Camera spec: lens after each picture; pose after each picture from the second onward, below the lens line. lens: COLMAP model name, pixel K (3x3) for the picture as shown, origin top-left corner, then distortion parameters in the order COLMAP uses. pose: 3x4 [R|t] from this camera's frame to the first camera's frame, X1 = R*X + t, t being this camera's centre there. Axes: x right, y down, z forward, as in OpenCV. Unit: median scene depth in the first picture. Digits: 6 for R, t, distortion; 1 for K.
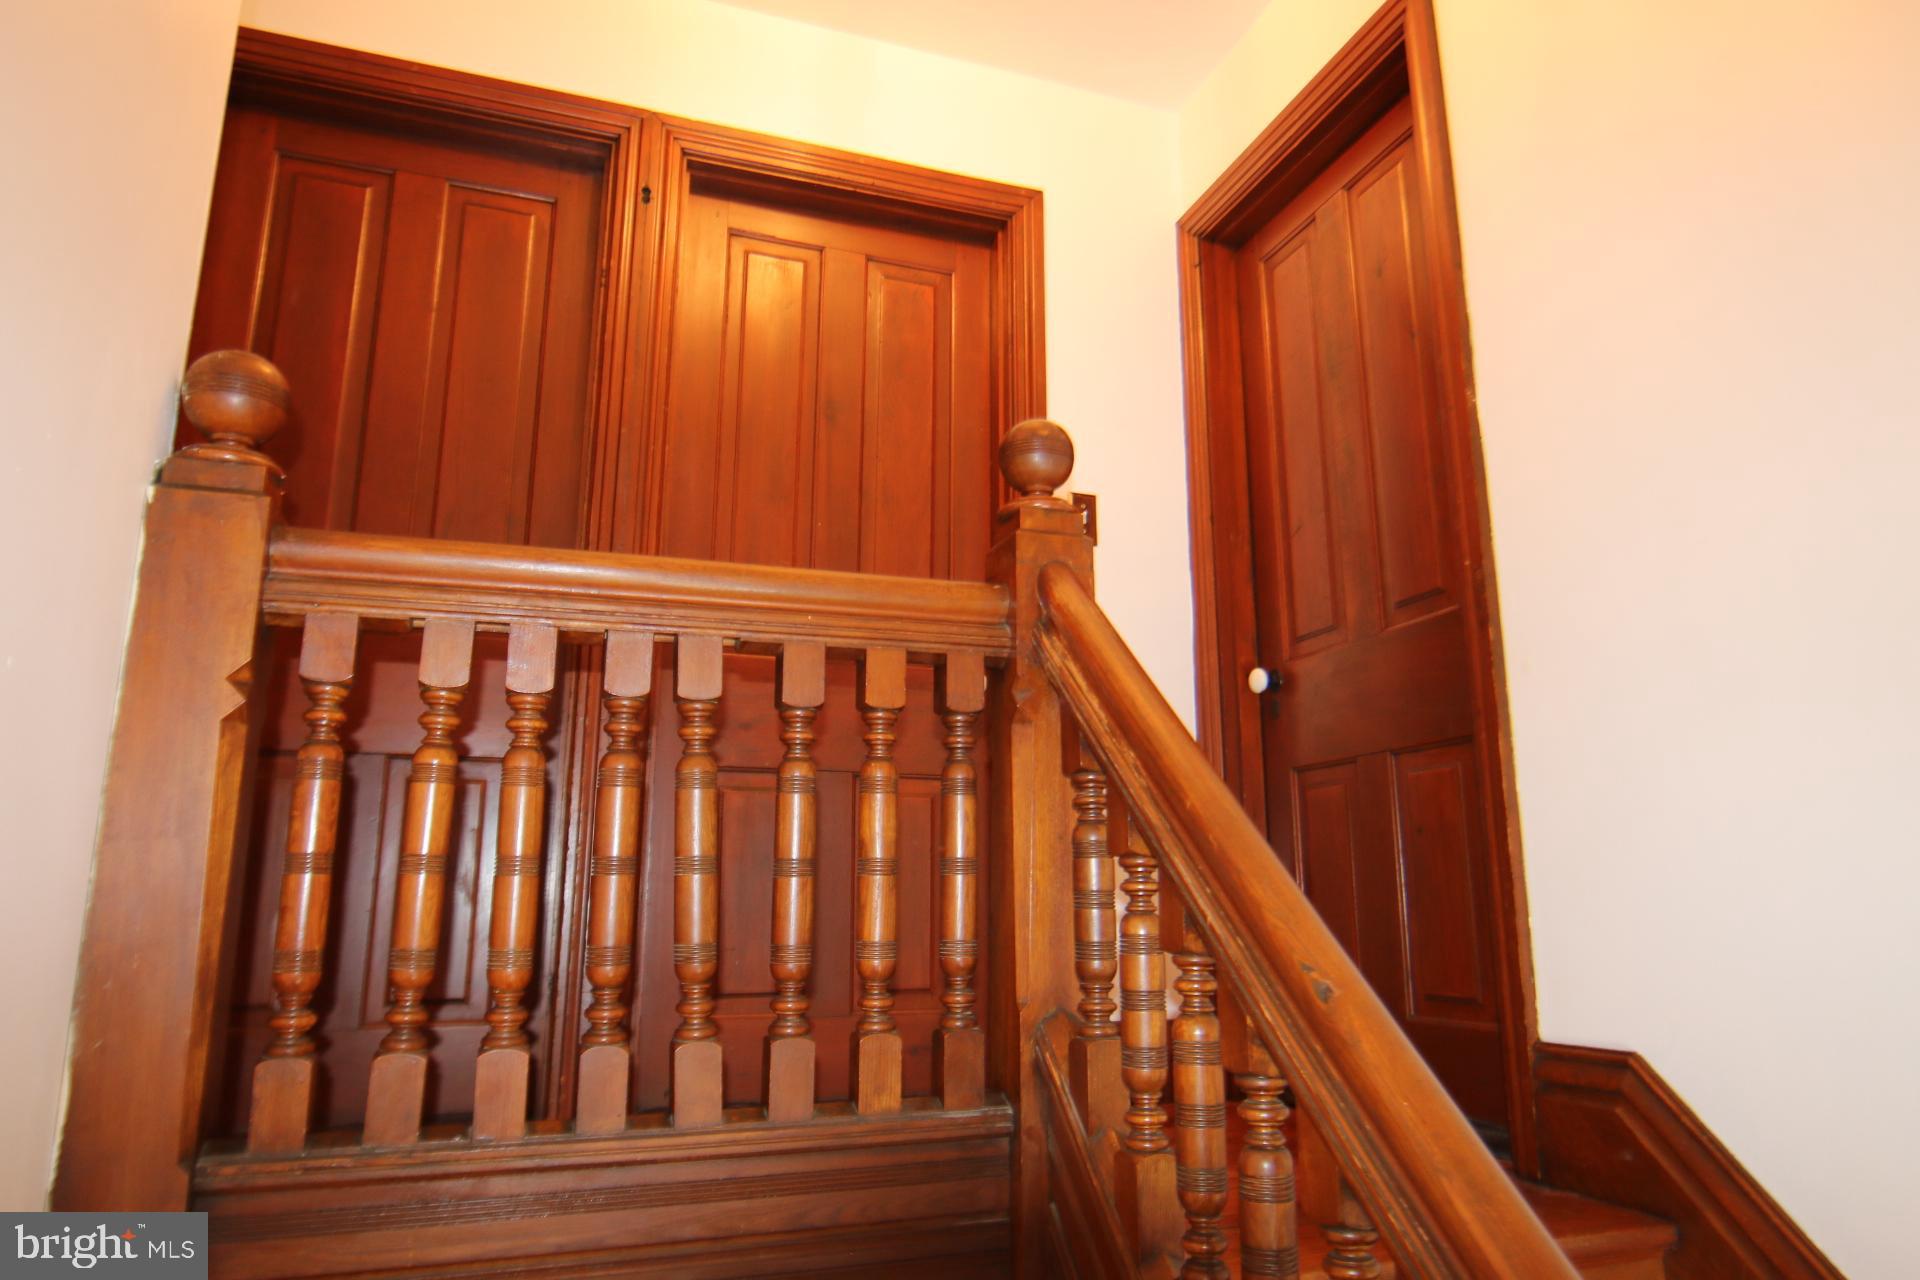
lens RADIAL K [[1219.9, 0, 961.6], [0, 1219.9, 632.9], [0, 0, 1]] dist [-0.021764, 0.011164]
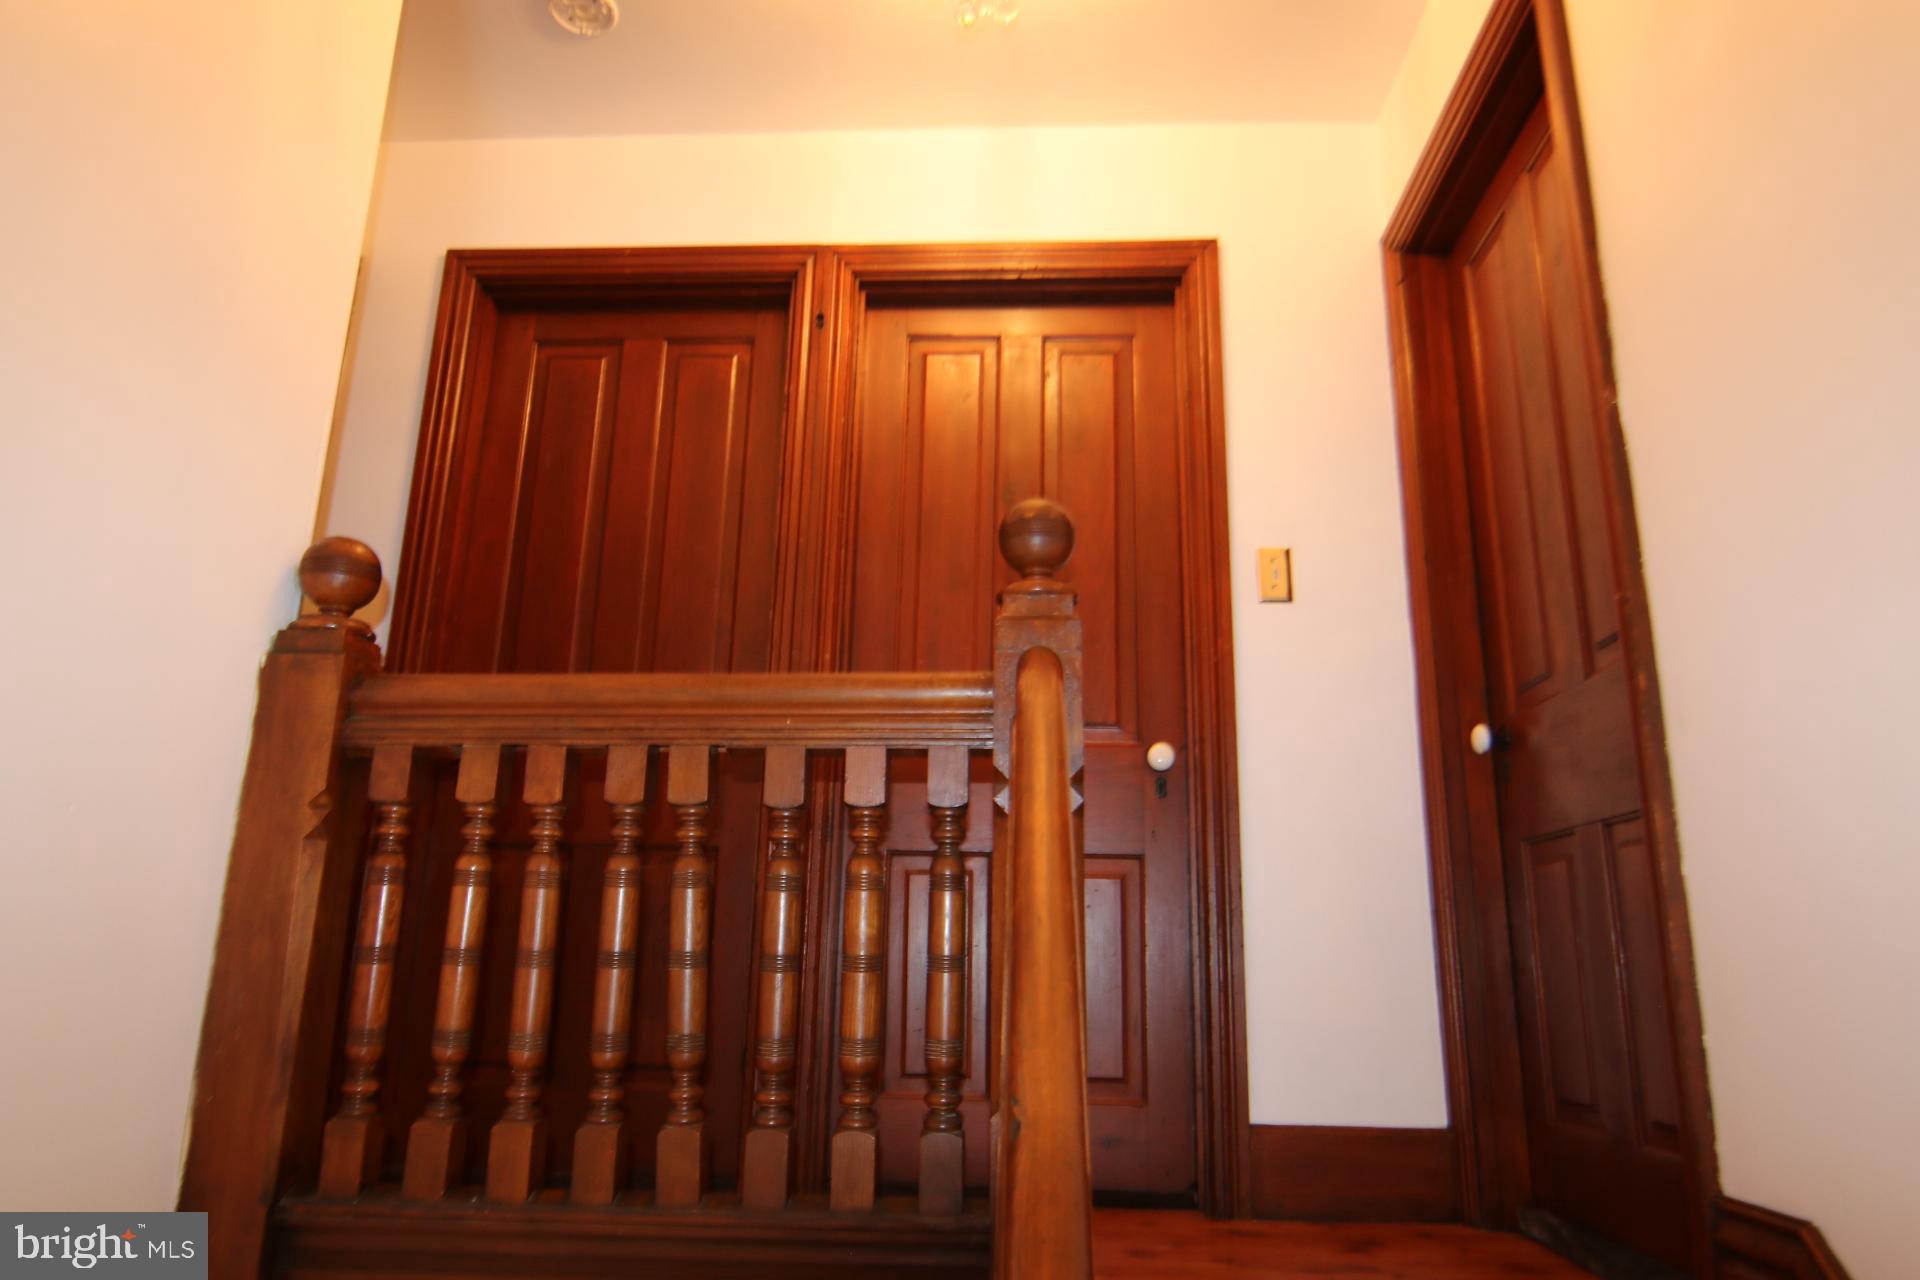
lens RADIAL K [[1219.9, 0, 958.3], [0, 1219.9, 646.1], [0, 0, 1]] dist [-0.021764, 0.011164]
pose [[0.922213, -0.079364, -0.378451, 0.350296], [0.064956, 0.996599, -0.050708, -0.012384], [0.381188, 0.022181, 0.924231, 0.074250]]
